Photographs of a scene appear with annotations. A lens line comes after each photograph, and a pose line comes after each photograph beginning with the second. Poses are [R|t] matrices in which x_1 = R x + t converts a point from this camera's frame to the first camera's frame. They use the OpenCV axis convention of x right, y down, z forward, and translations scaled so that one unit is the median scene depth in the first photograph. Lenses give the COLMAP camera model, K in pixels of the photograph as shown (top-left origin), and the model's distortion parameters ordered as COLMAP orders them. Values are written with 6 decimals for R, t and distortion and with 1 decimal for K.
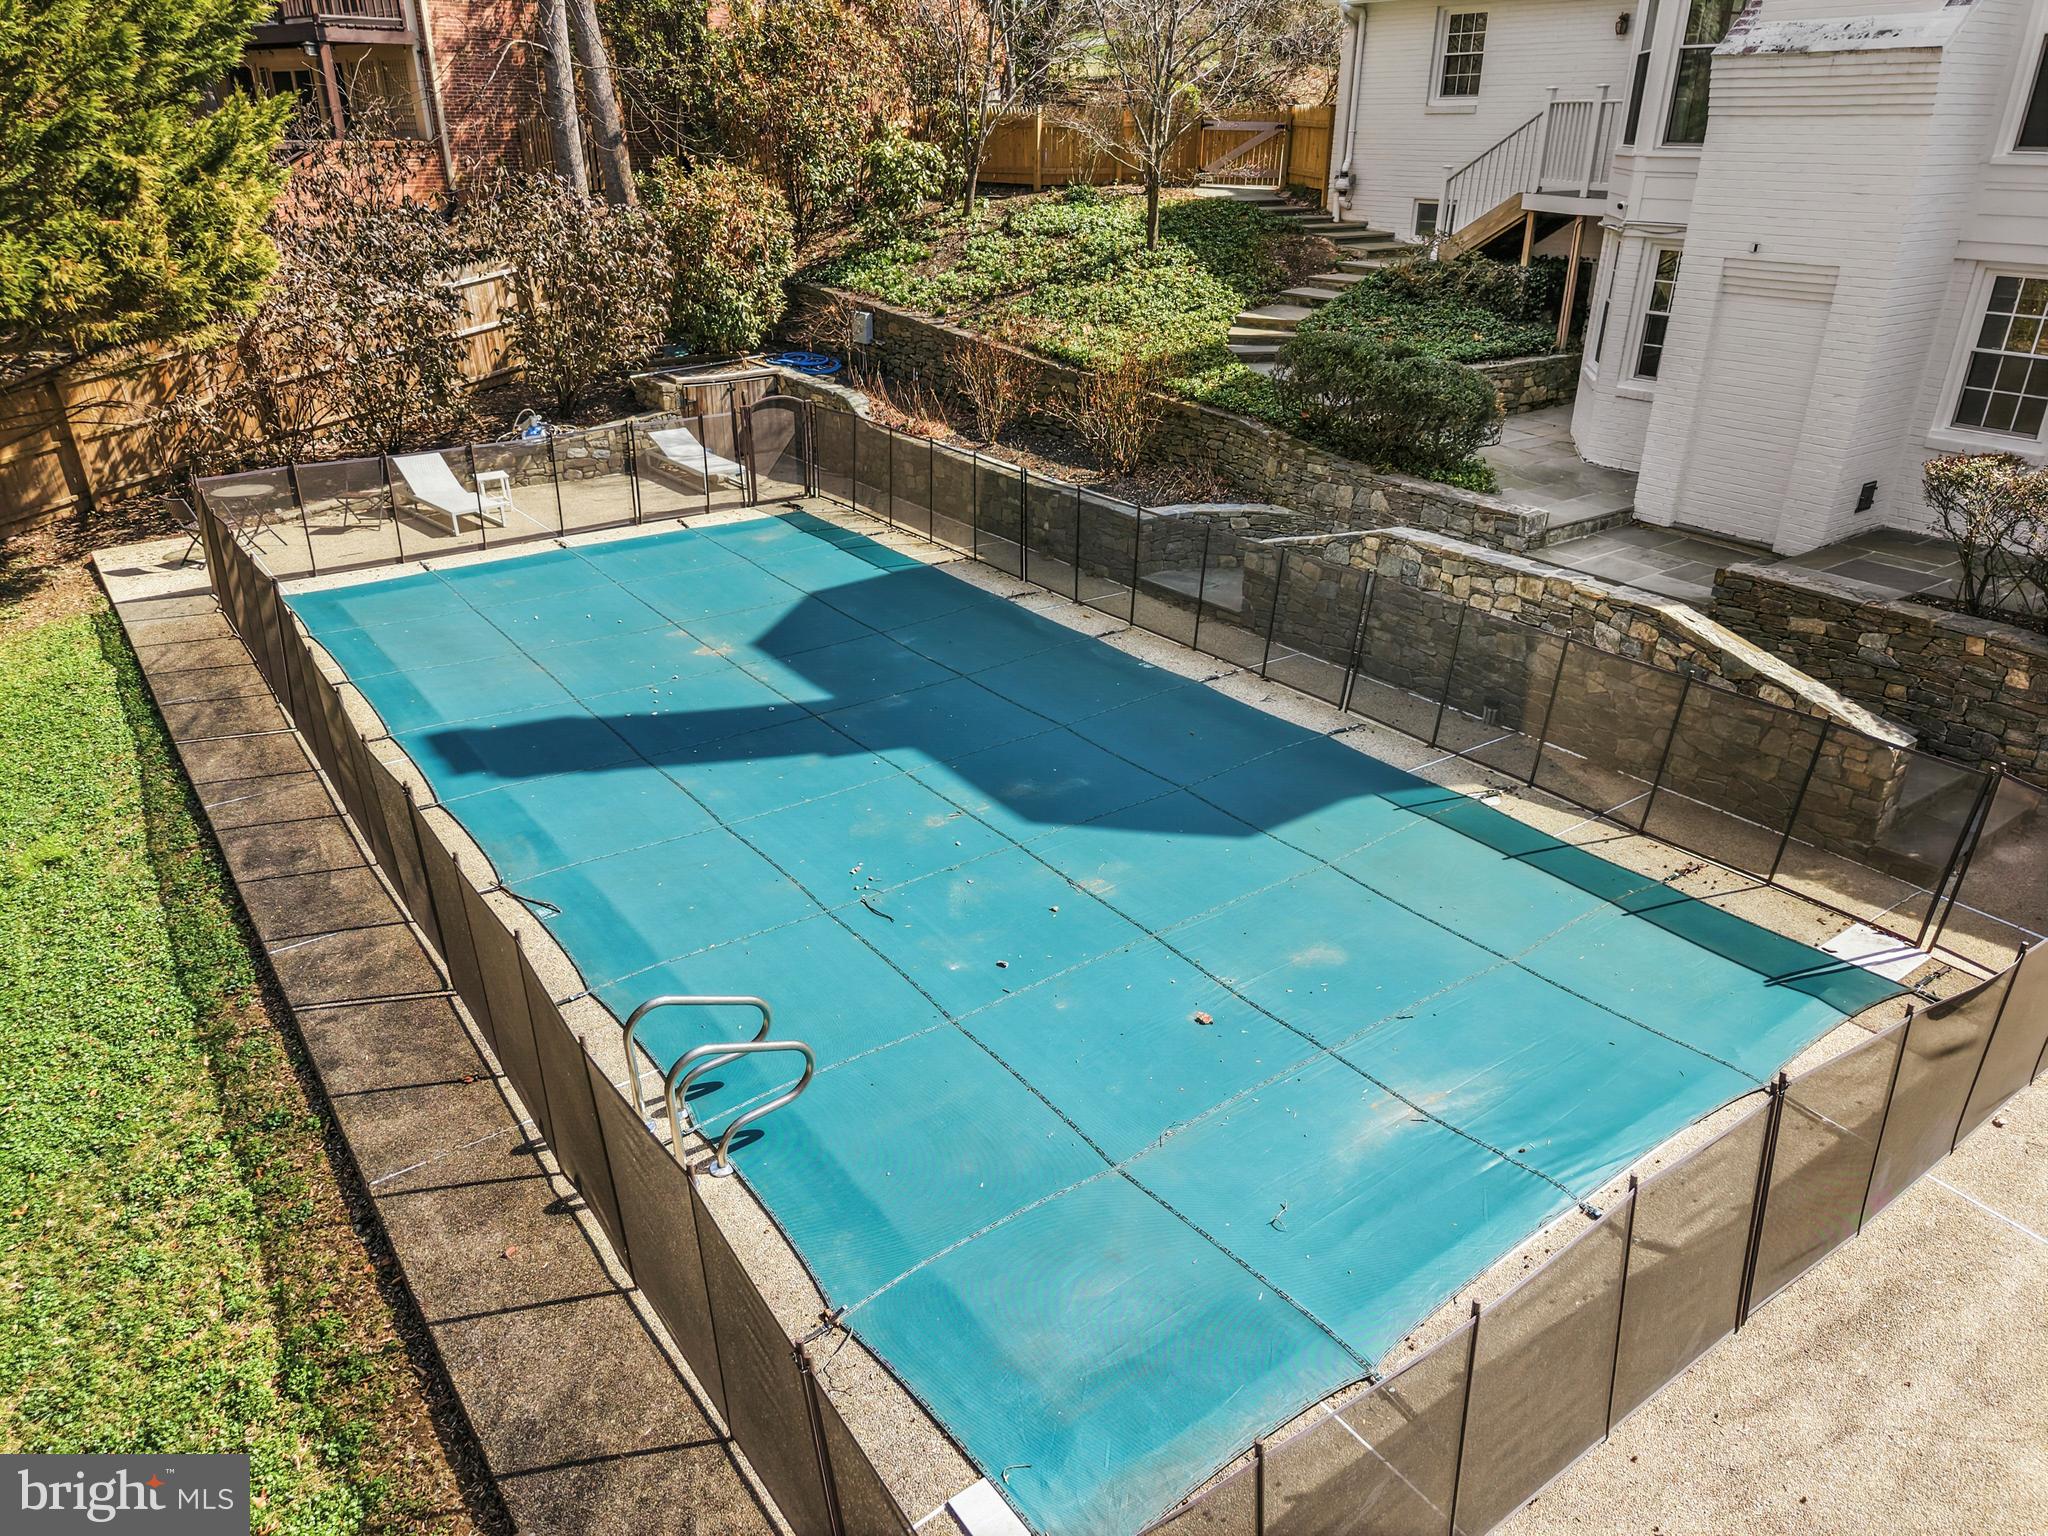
lens RADIAL K [[1395.0, 0, 992.1], [0, 1395.0, 779.9], [0, 0, 1]] dist [-0.002309, 0.000037]
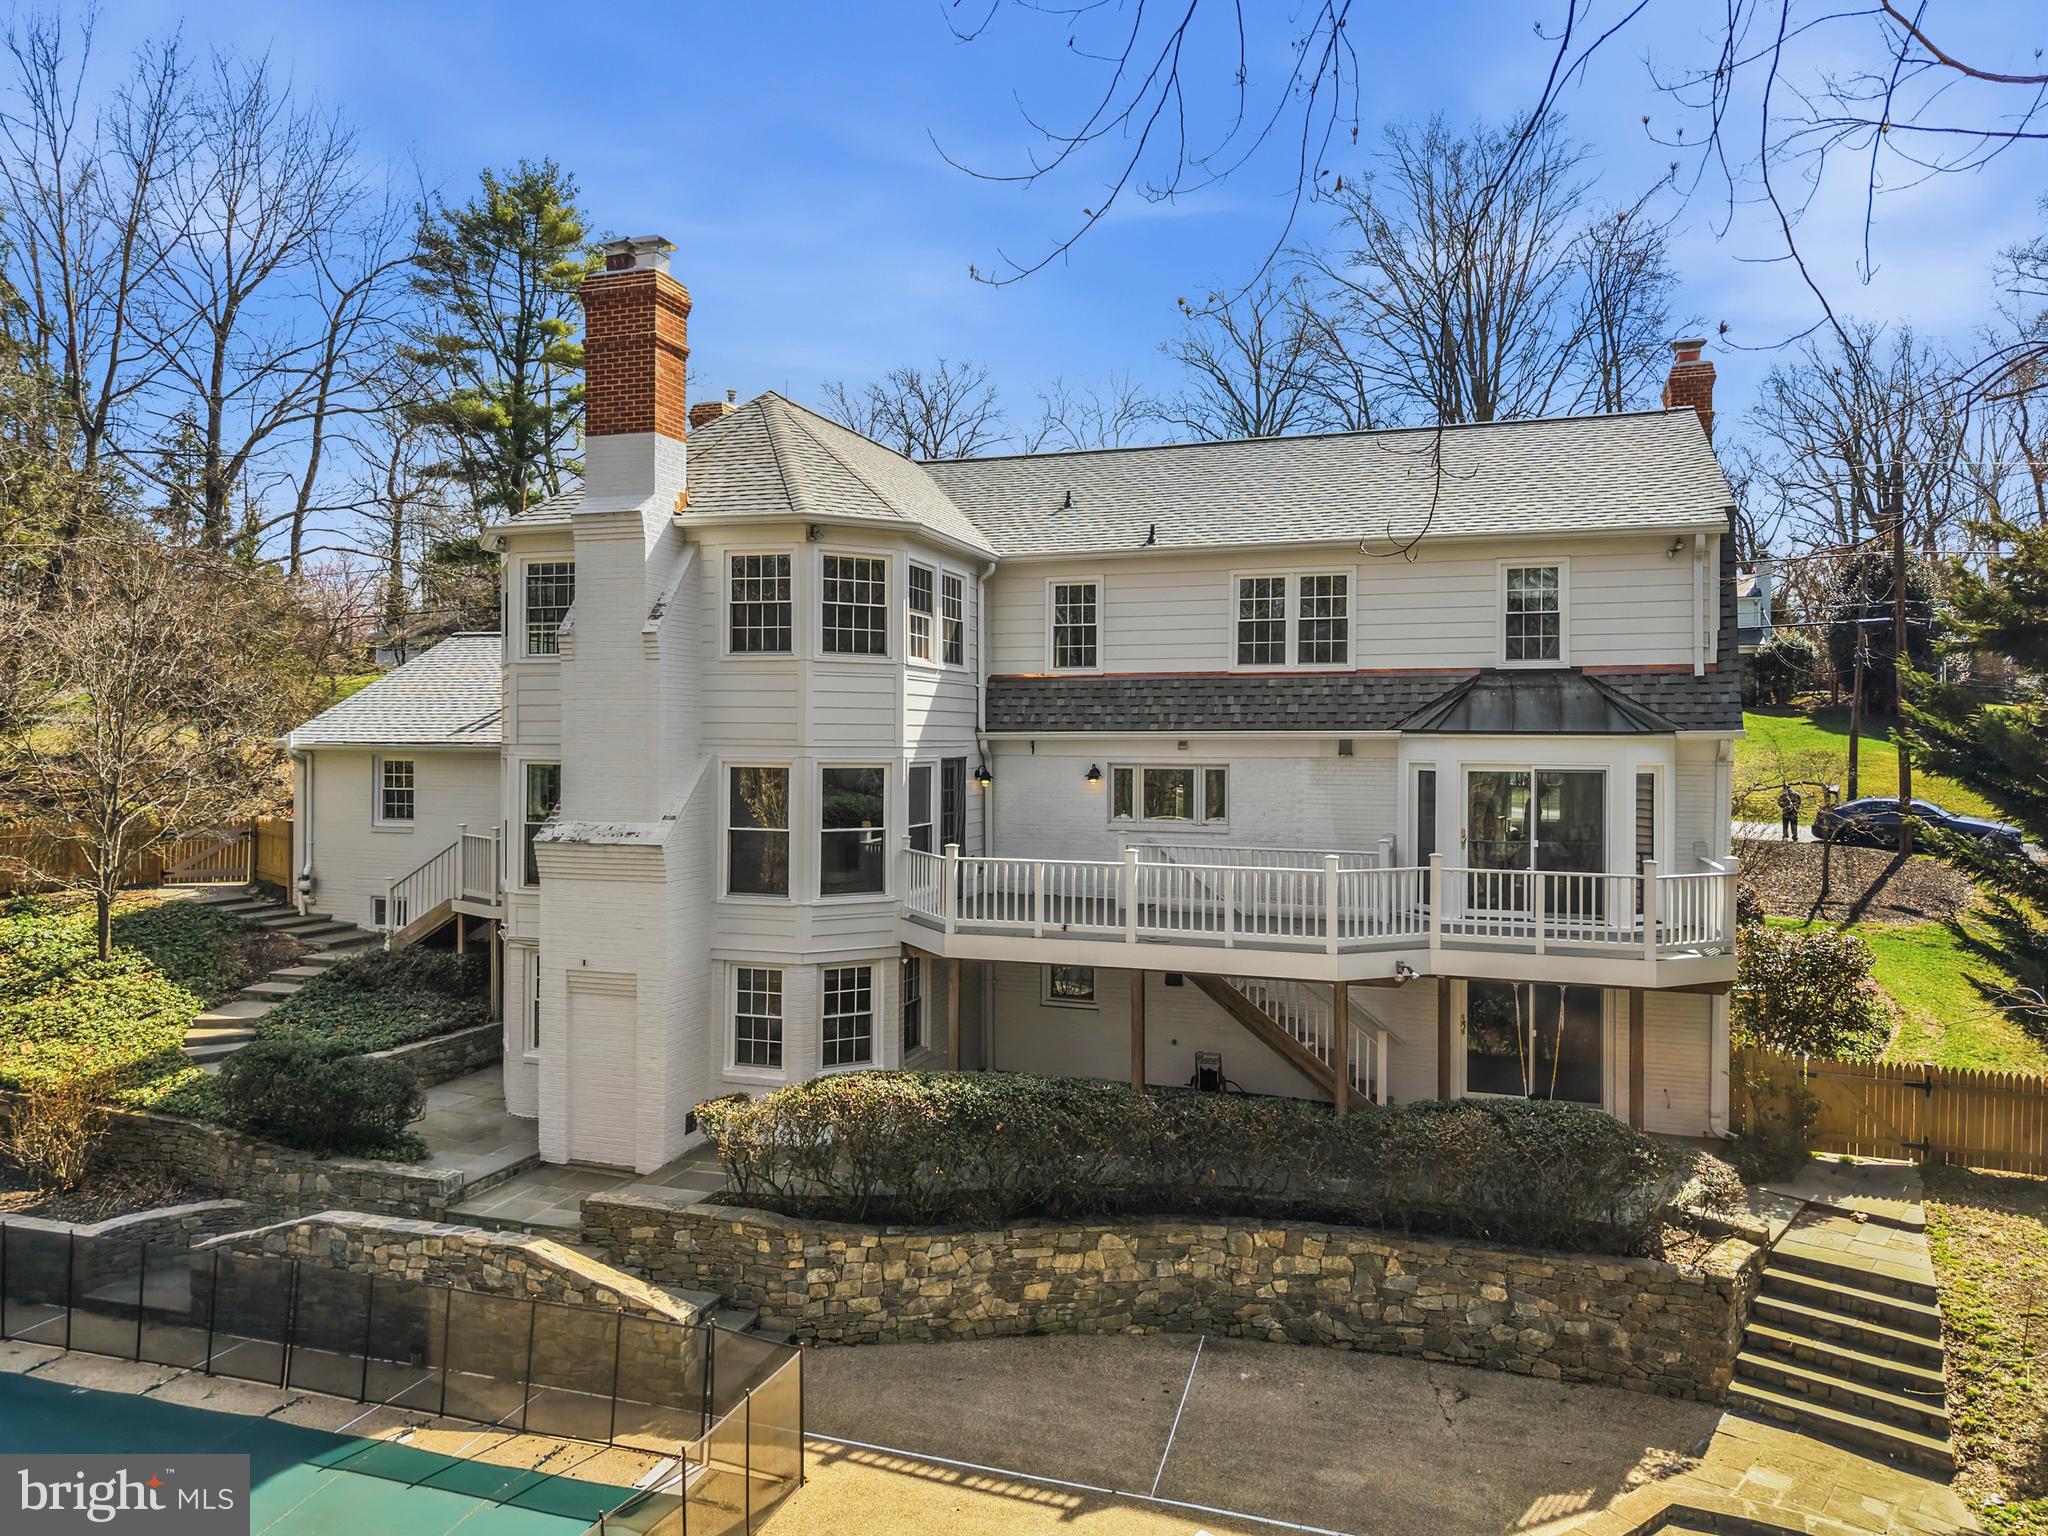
lens RADIAL K [[1401.1, 0, 1020.9], [0, 1401.1, 730.1], [0, 0, 1]] dist [0.042378, -0.038247]
pose [[0.795211, 0.010491, 0.606242, 0.019641], [0.252090, 0.903617, -0.346305, 0.013914], [-0.551444, 0.428214, 0.715921, -0.317893]]
